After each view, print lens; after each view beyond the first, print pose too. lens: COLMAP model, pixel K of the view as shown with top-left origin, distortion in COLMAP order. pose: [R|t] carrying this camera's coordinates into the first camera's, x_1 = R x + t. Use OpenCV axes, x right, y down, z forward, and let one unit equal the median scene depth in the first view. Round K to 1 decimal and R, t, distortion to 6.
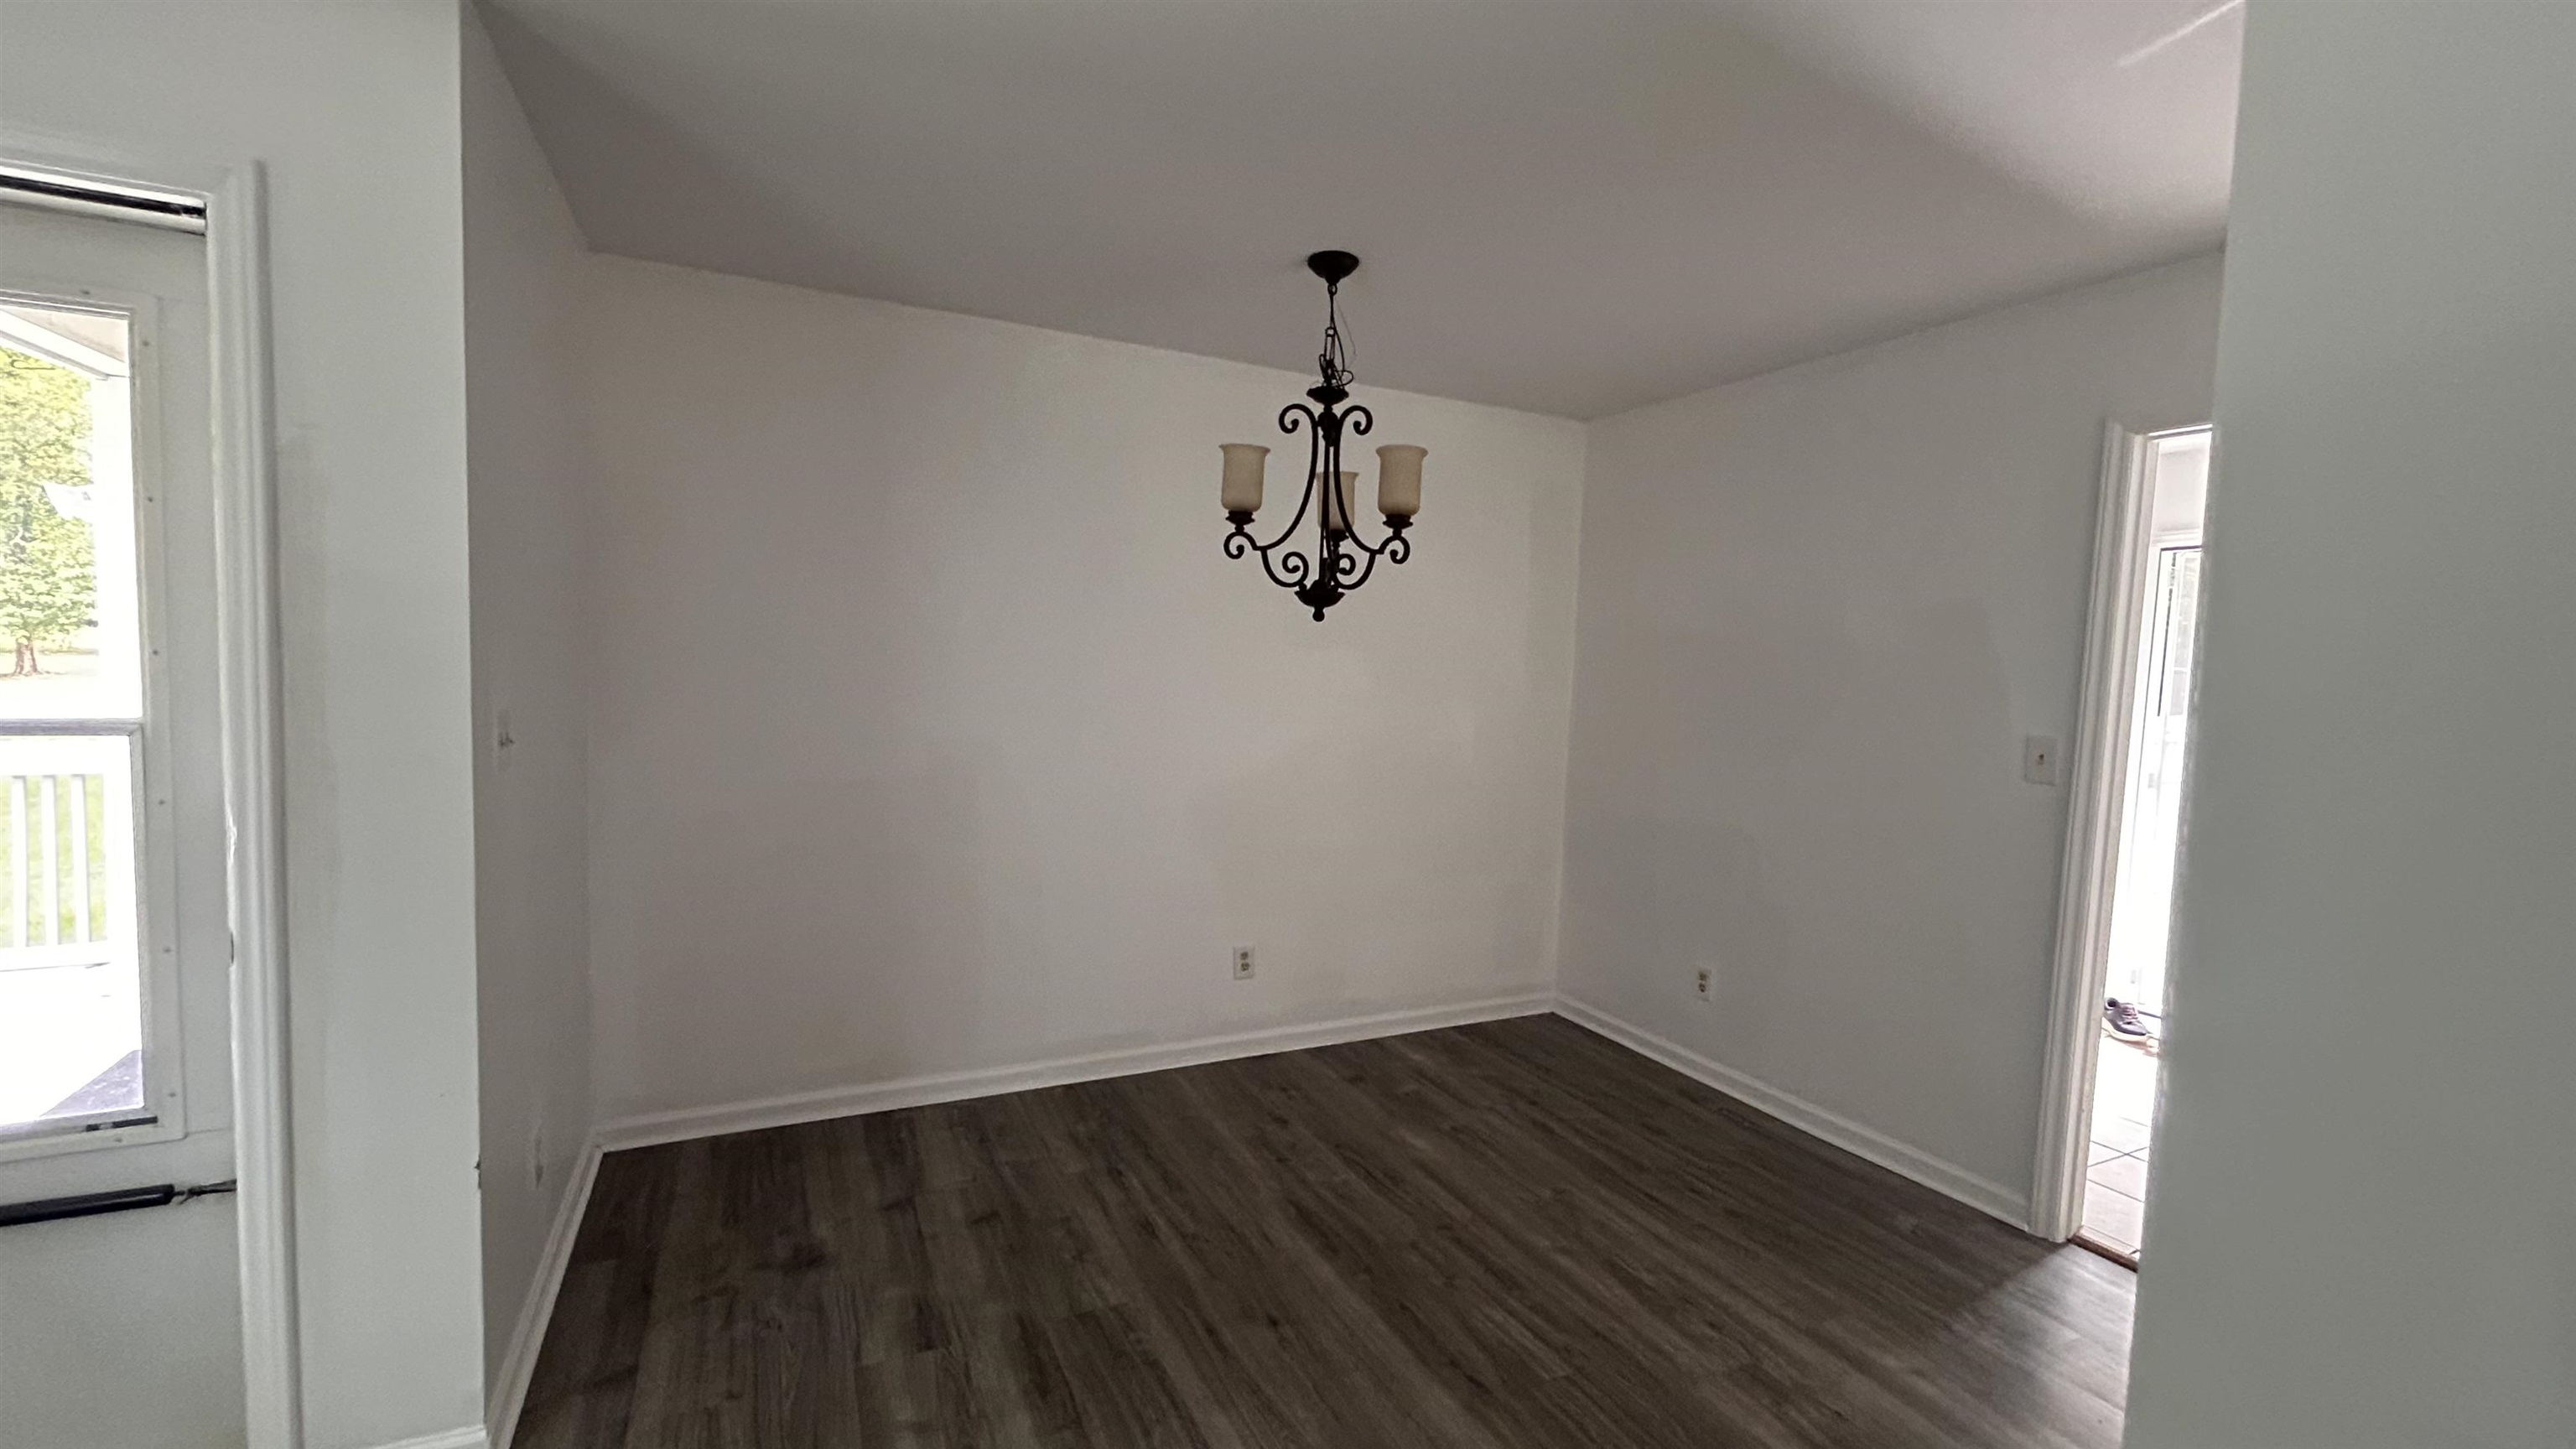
lens RADIAL K [[1039.7, 0, 1288.0], [0, 1039.7, 724.5], [0, 0, 1]] dist [-0.000429, 0.000114]
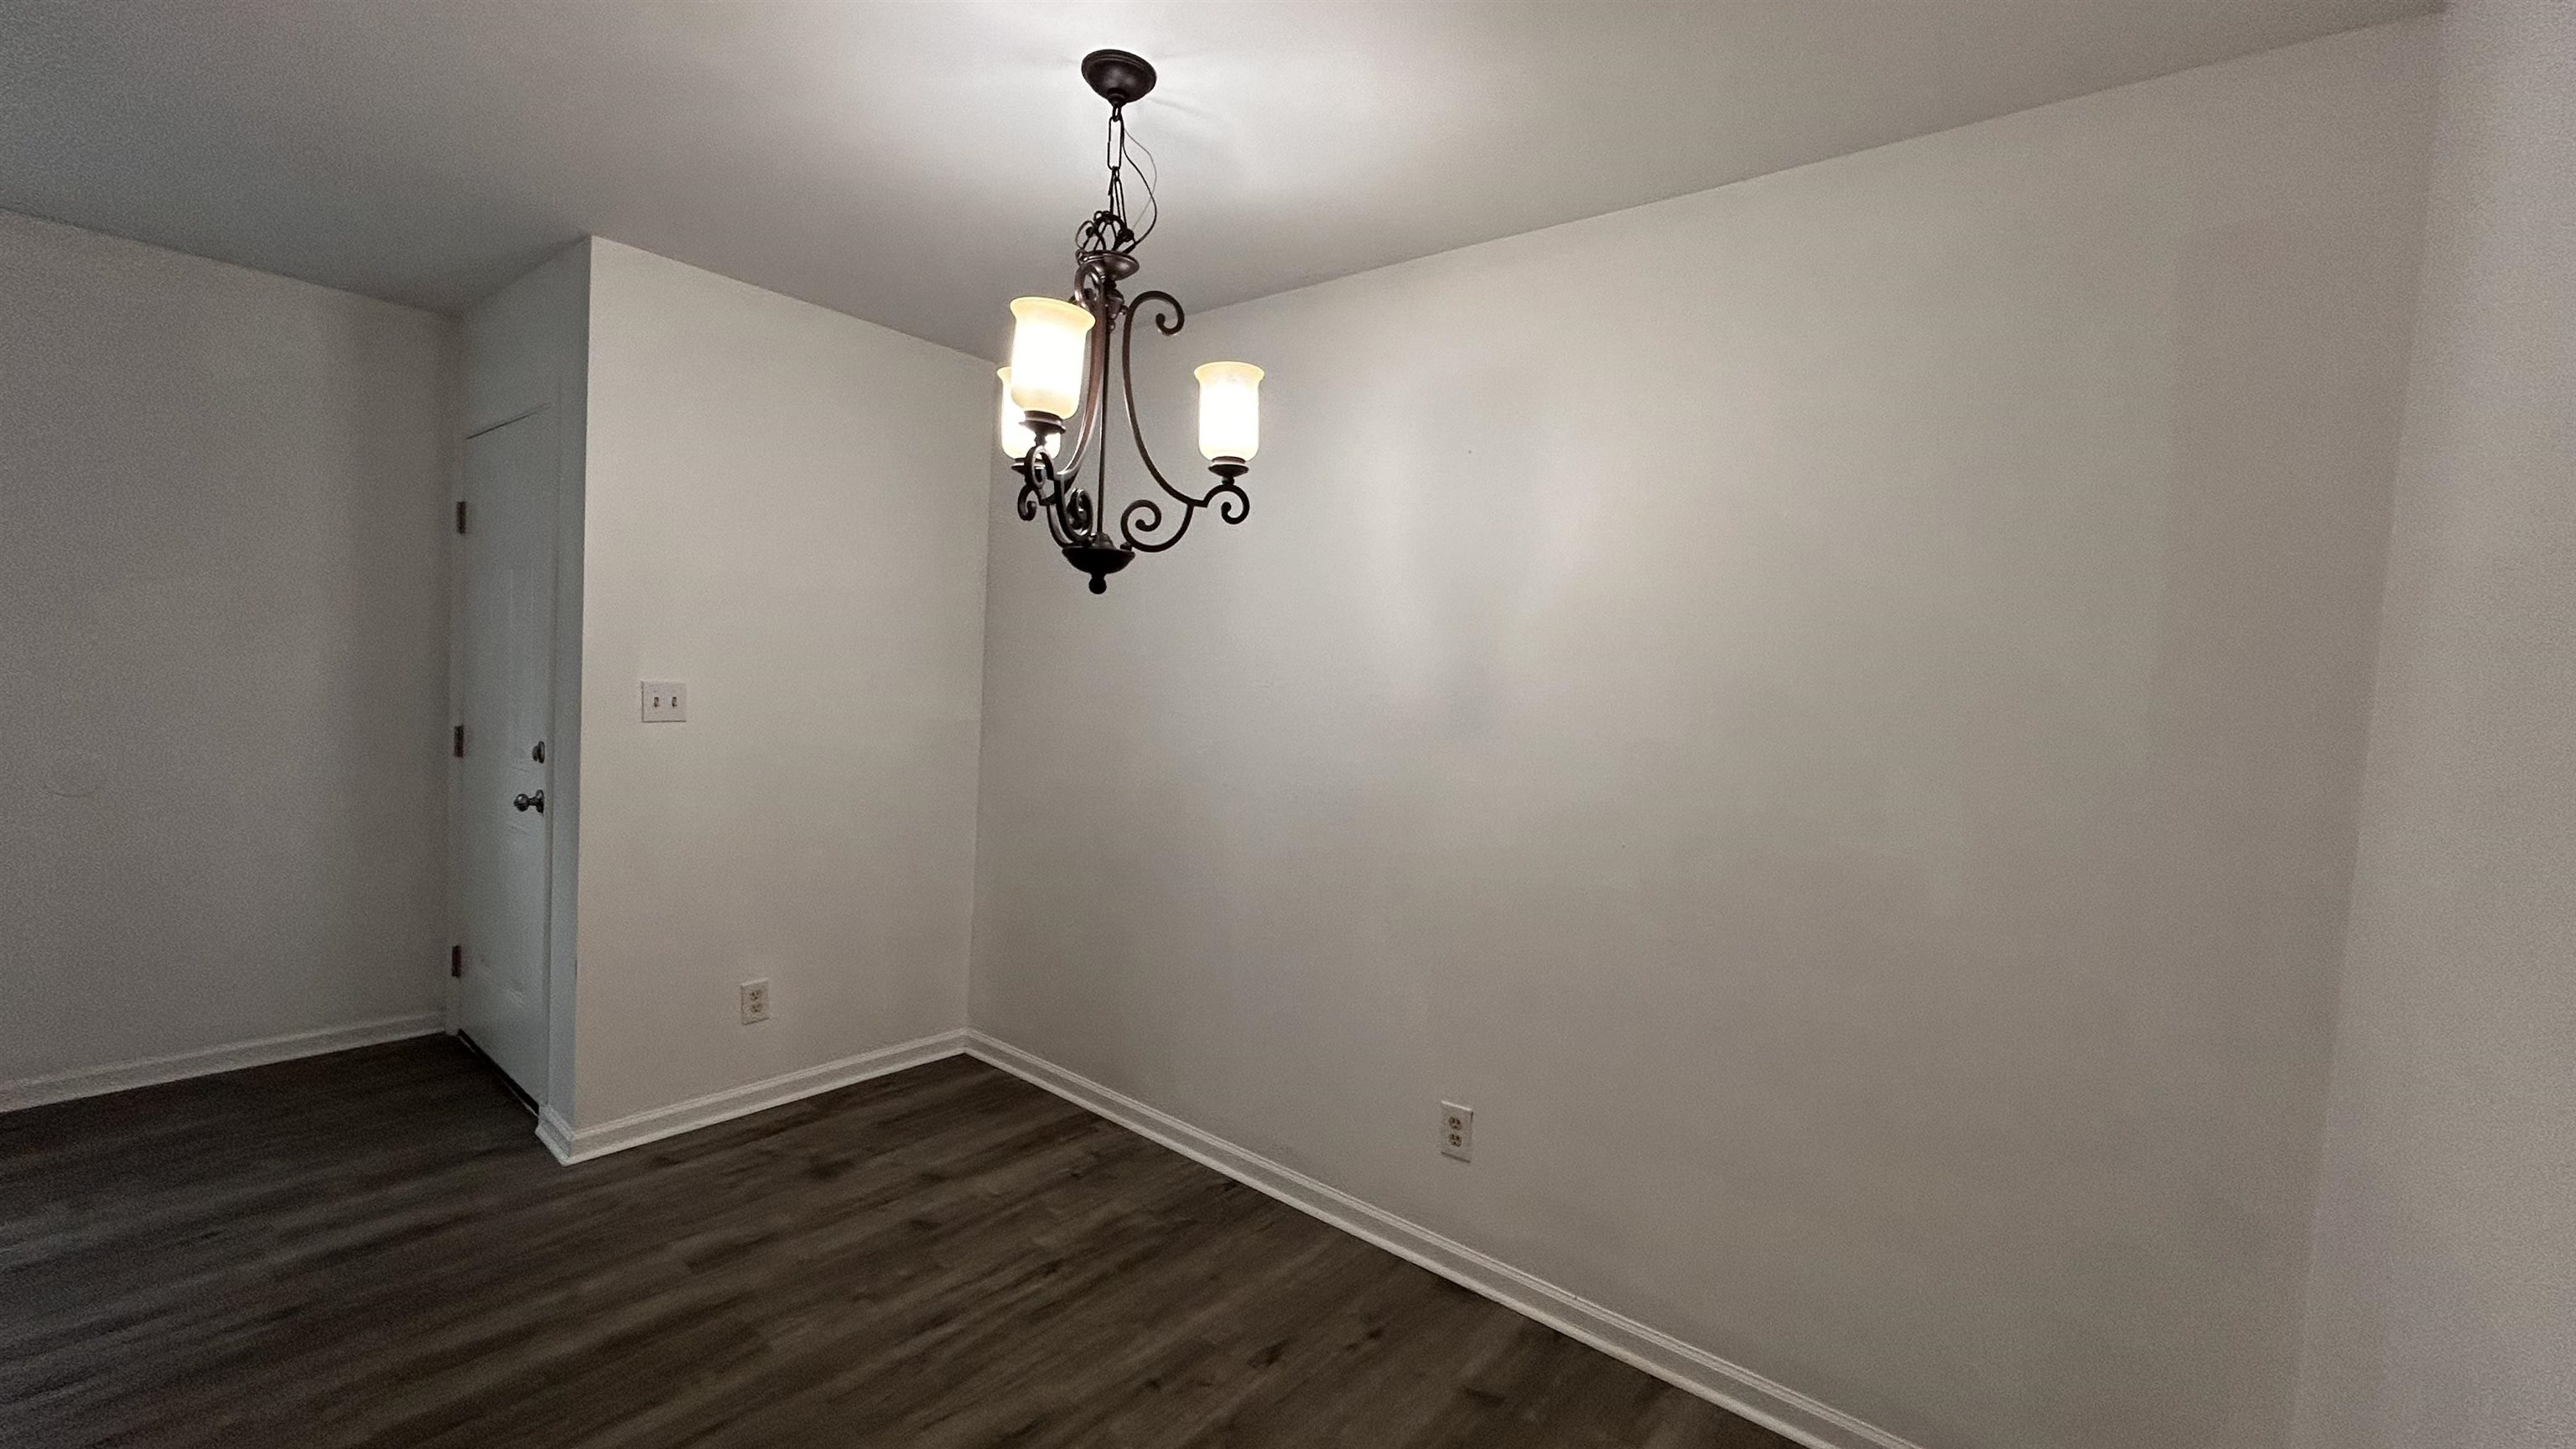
lens RADIAL K [[1039.7, 0, 1288.0], [0, 1039.7, 724.5], [0, 0, 1]] dist [-0.000429, 0.000114]
pose [[0.398776, 0.022687, -0.916768, 0.716128], [-0.088386, 0.995991, -0.013798, -0.014546], [0.912779, 0.086532, 0.399182, 0.851626]]
